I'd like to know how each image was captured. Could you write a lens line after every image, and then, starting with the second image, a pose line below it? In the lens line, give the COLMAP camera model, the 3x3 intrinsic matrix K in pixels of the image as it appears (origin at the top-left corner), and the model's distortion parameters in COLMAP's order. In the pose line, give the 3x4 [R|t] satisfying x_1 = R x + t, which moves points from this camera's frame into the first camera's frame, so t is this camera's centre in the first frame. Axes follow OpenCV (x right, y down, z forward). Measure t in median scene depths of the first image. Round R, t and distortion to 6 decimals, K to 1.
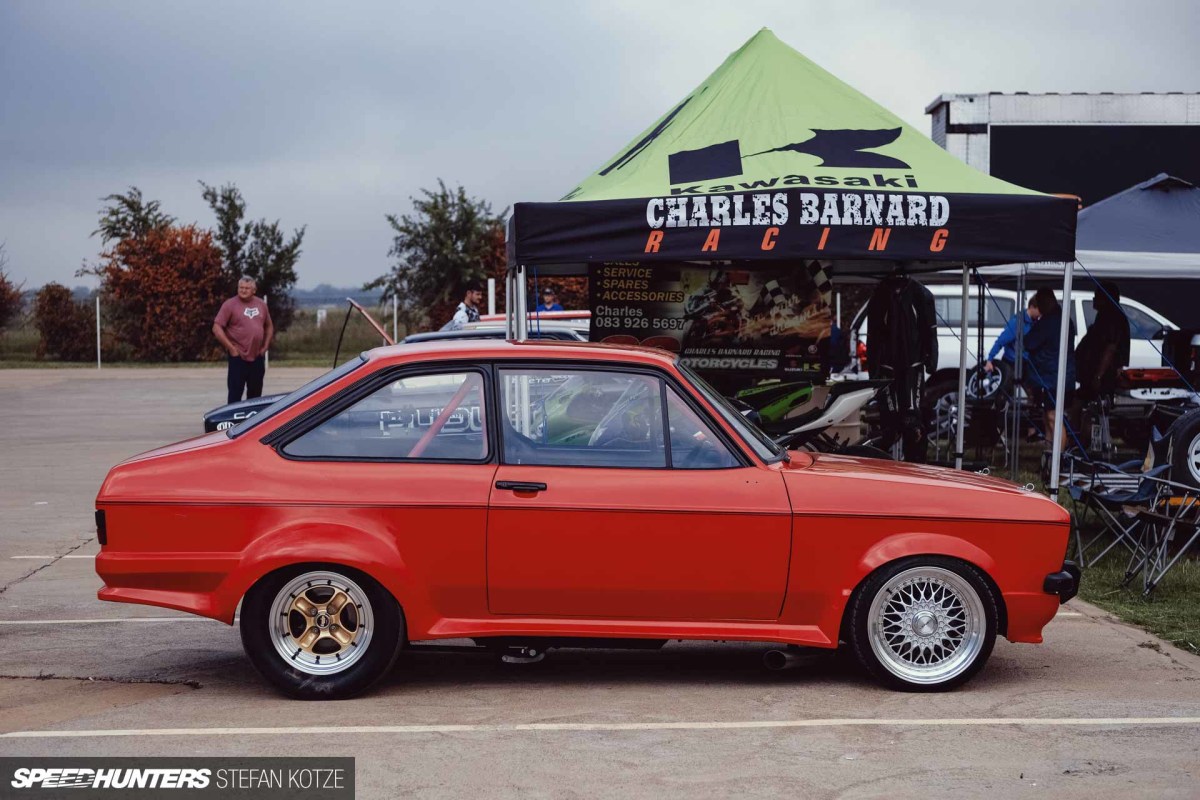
lens RADIAL K [[2627.2, 0, 600.1], [0, 2627.2, 399.2], [0, 0, 1]] dist [0.026746, 0.000000]
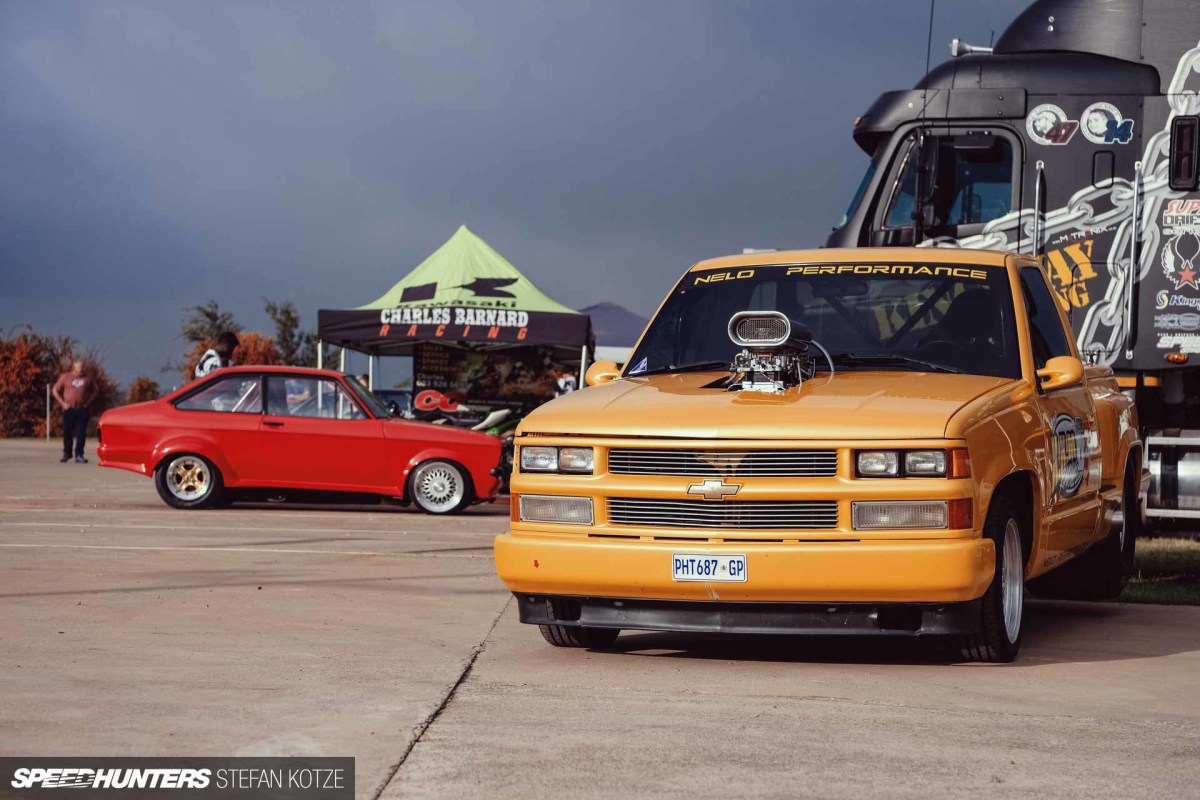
lens RADIAL K [[2627.2, 0, 599.8], [0, 2627.2, 399.9], [0, 0, 1]] dist [0.026746, 0.000000]
pose [[0.998671, 0.029251, -0.042427, 0.272426], [-0.031242, 0.998403, -0.047066, 0.084534], [0.040982, 0.048329, 0.997990, -1.024838]]
